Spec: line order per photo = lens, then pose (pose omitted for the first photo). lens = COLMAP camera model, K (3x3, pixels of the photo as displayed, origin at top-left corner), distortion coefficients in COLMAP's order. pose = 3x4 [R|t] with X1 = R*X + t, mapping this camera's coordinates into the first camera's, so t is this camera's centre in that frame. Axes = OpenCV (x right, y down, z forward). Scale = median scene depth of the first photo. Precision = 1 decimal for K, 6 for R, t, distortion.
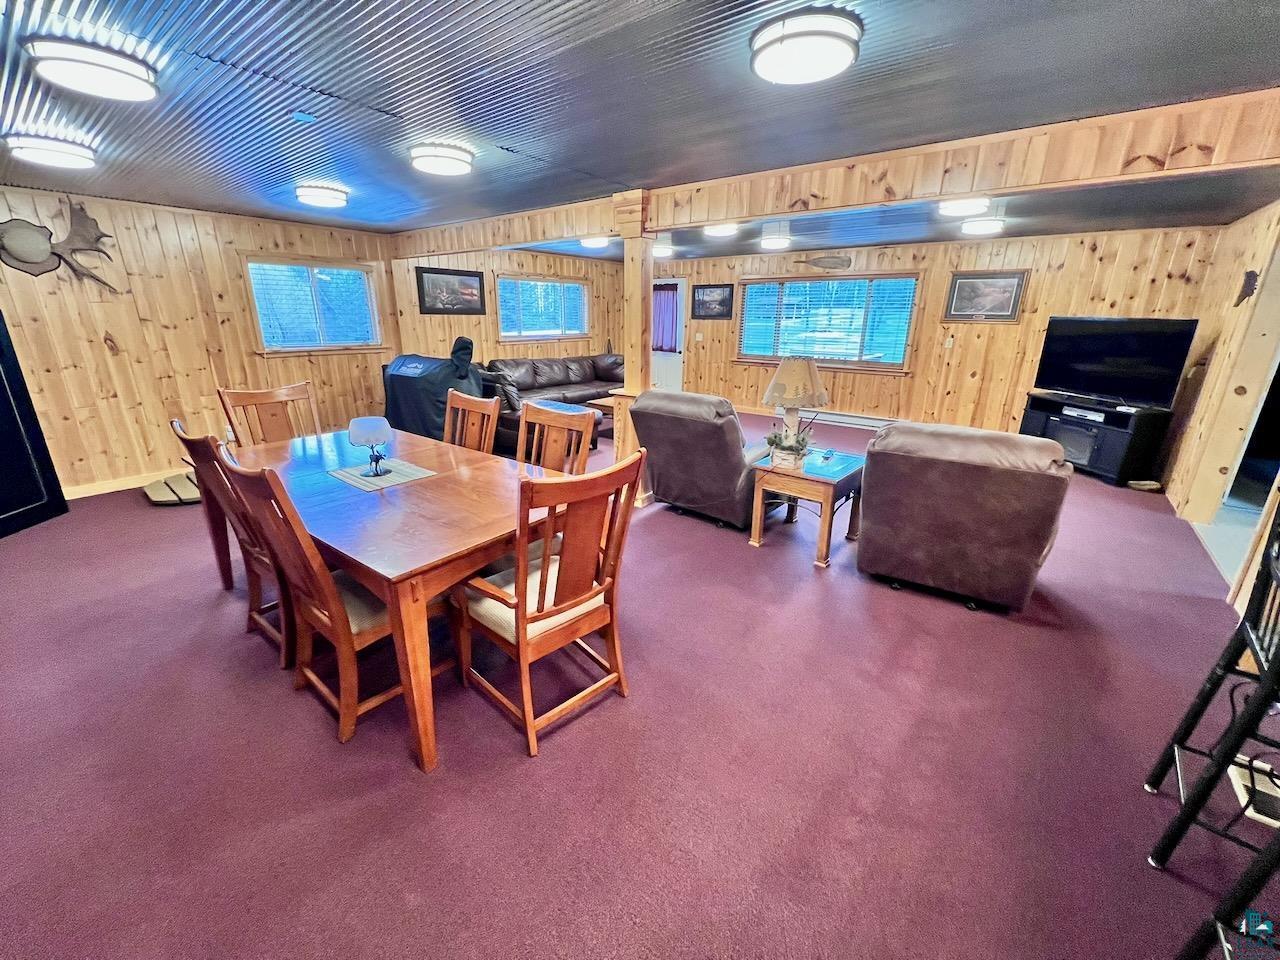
lens RADIAL K [[511.7, 0, 634.2], [0, 511.7, 478.4], [0, 0, 1]] dist [-0.001224, -0.000155]
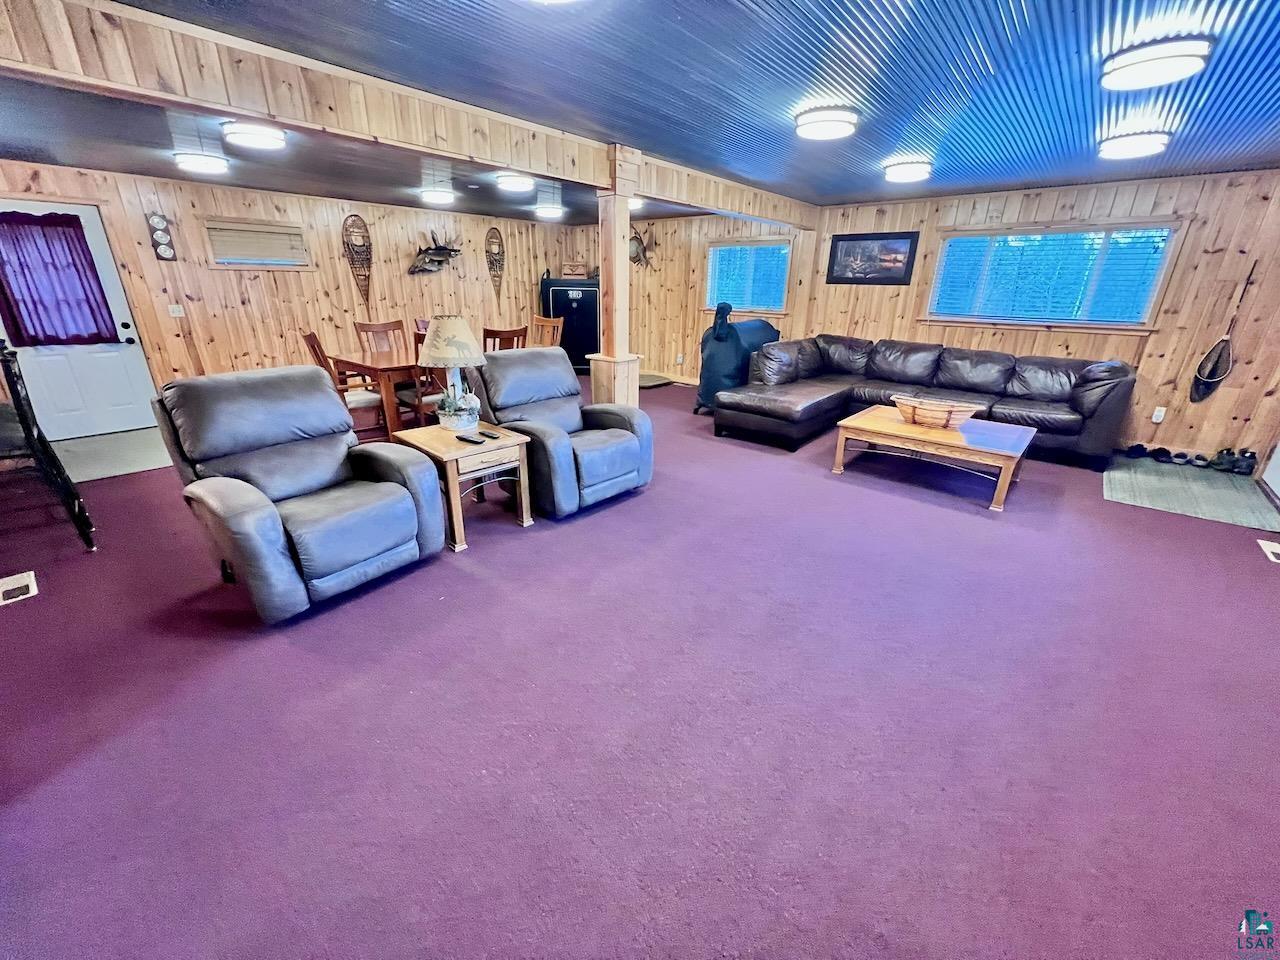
lens RADIAL K [[511.7, 0, 634.2], [0, 511.7, 478.4], [0, 0, 1]] dist [-0.001224, -0.000155]
pose [[-0.049283, 0.341825, -0.938470, 0.660640], [-0.323443, 0.883517, 0.338795, -0.195251], [0.944963, 0.320239, 0.067019, 0.677294]]
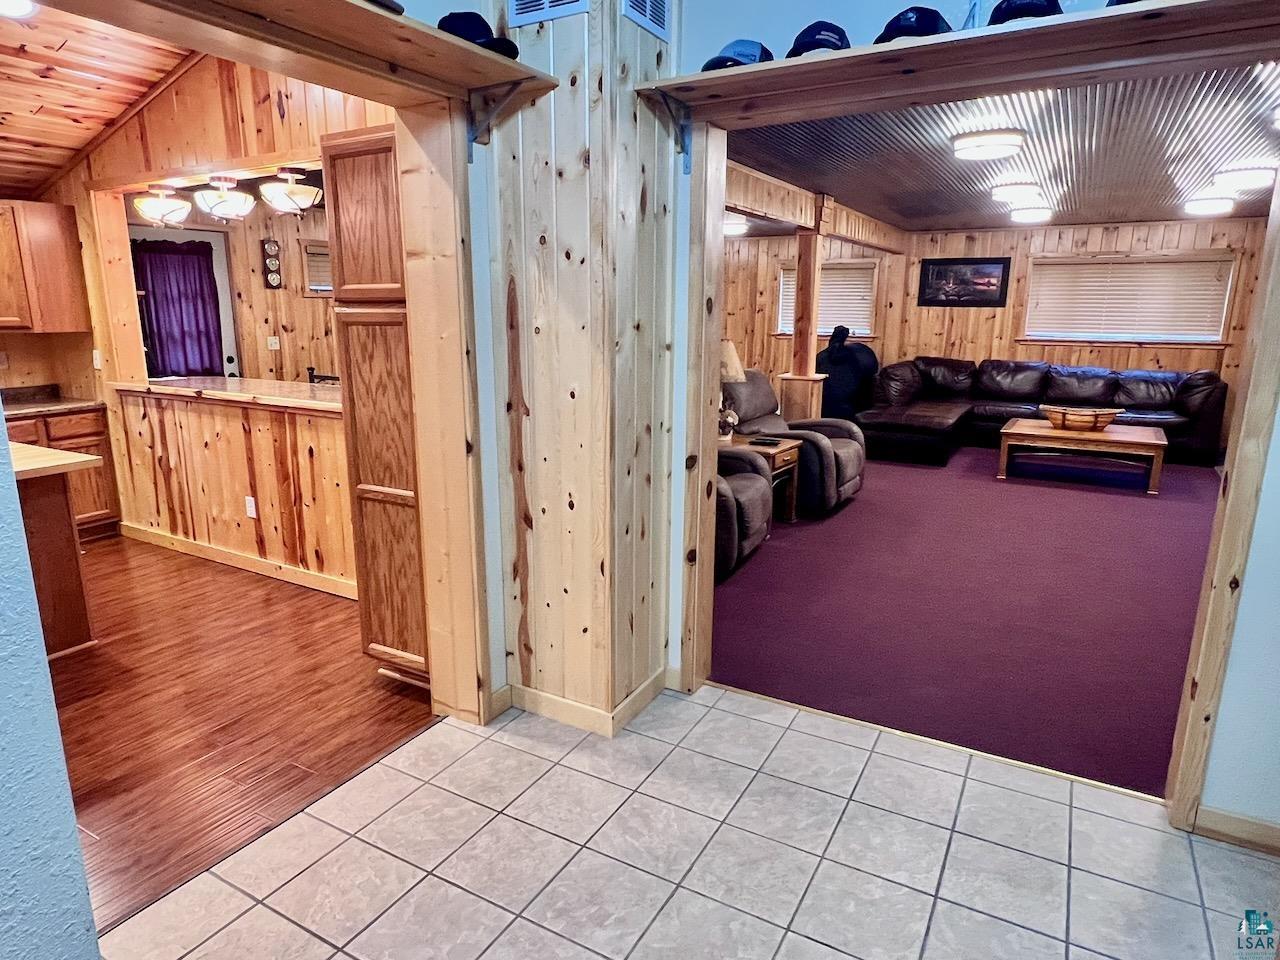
lens RADIAL K [[774.0, 0, 623.0], [0, 774.0, 486.0], [0, 0, 1]] dist [-0.002237, -0.001234]
pose [[0.129384, 0.213302, -0.968381, 0.992435], [-0.311048, 0.936029, 0.164617, -0.064180], [0.941546, 0.279914, 0.187454, 0.277079]]
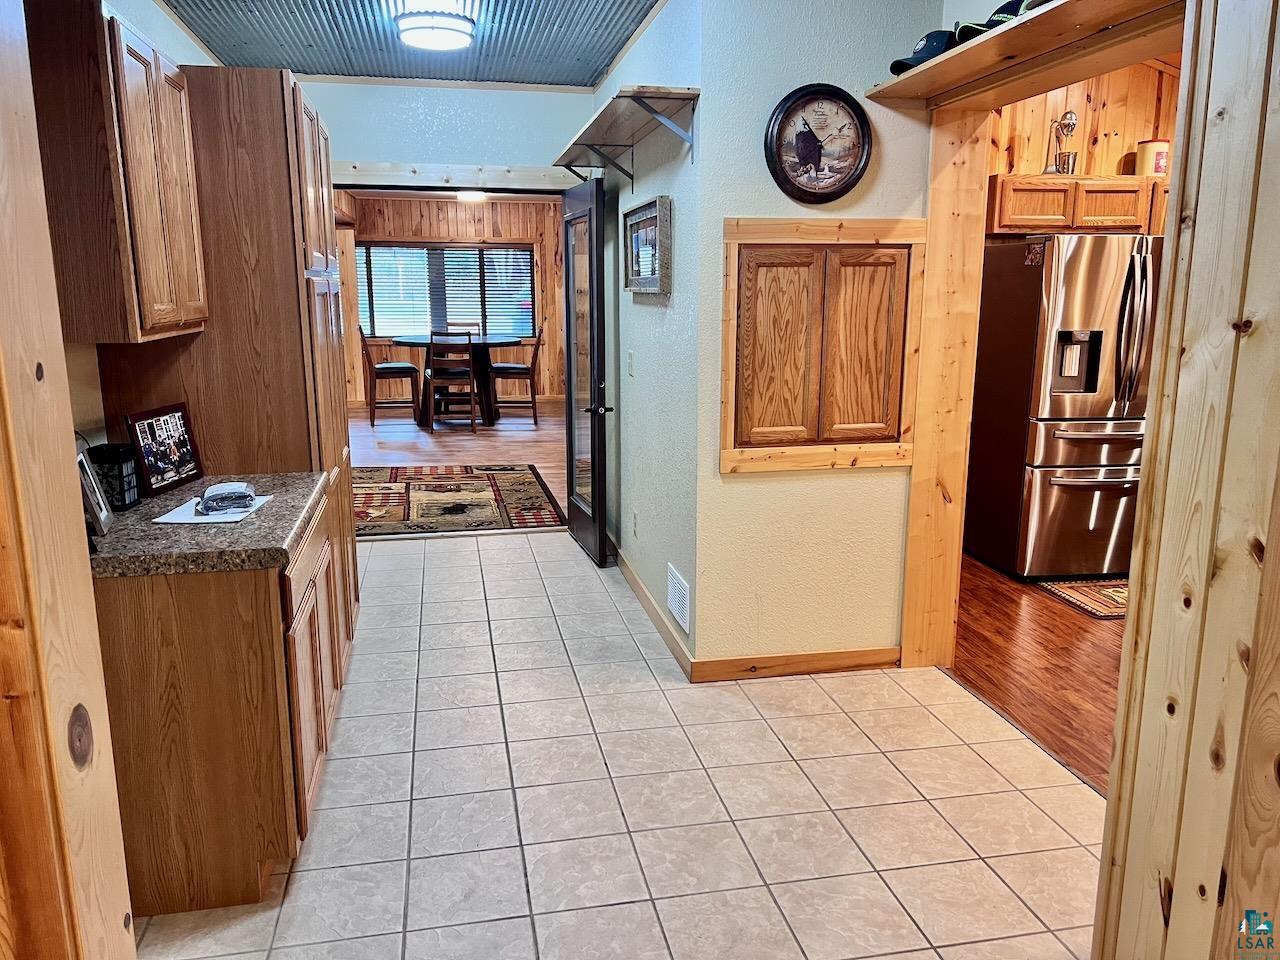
lens RADIAL K [[959.1, 0, 623.4], [0, 959.1, 481.6], [0, 0, 1]] dist [0.002303, -0.004330]
pose [[-0.744673, -0.146816, 0.651081, 0.528897], [0.198443, 0.882686, 0.426012, -0.181199], [-0.637245, 0.446442, -0.628178, 0.615913]]
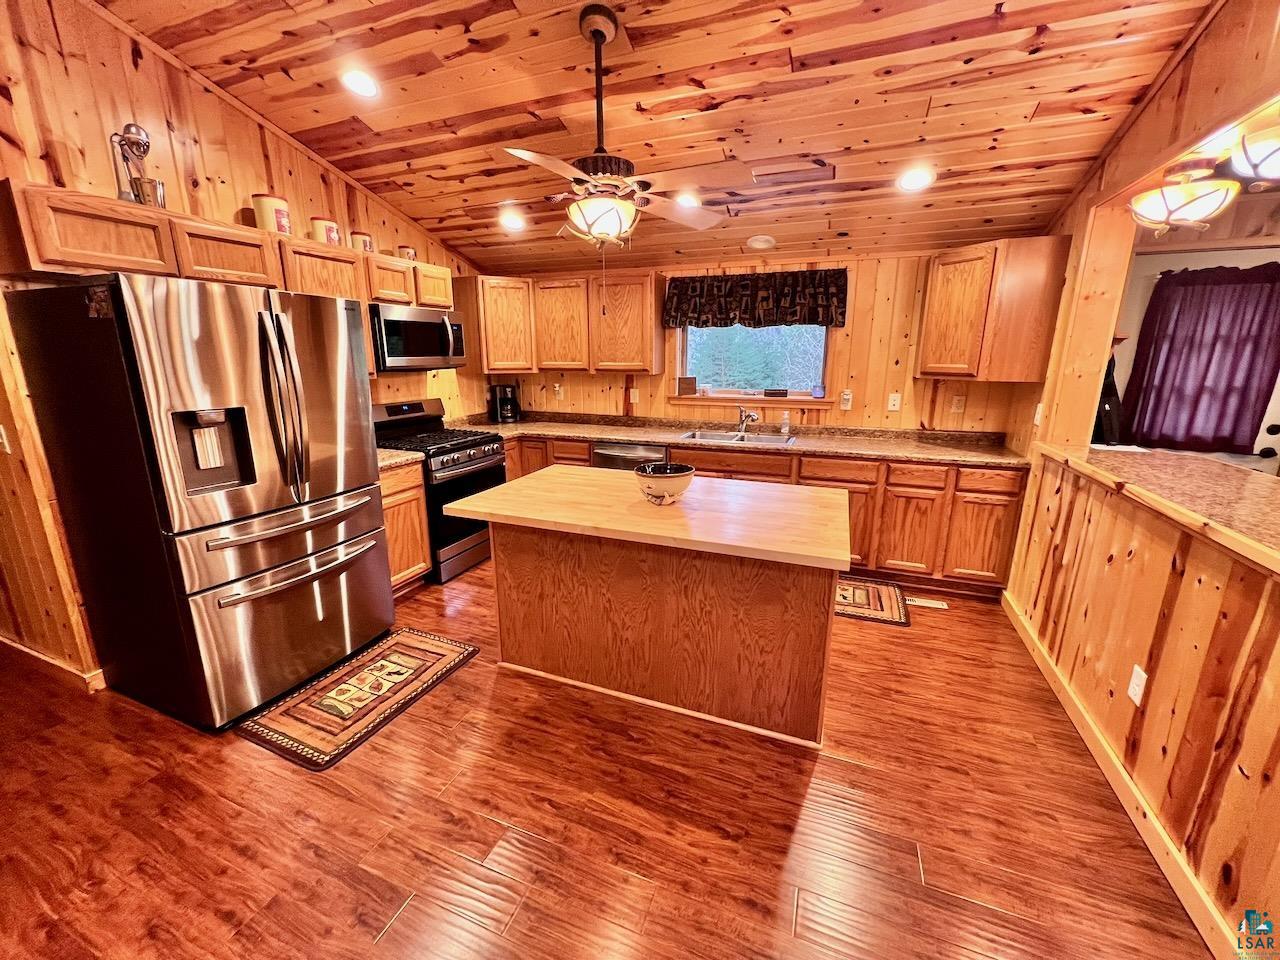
lens RADIAL K [[511.7, 0, 634.2], [0, 511.7, 478.4], [0, 0, 1]] dist [-0.001224, -0.000155]
pose [[-0.962266, 0.051176, -0.267253, 0.608879], [-0.097493, 0.852111, 0.514201, -0.039710], [0.254044, 0.520854, -0.814968, 0.195462]]
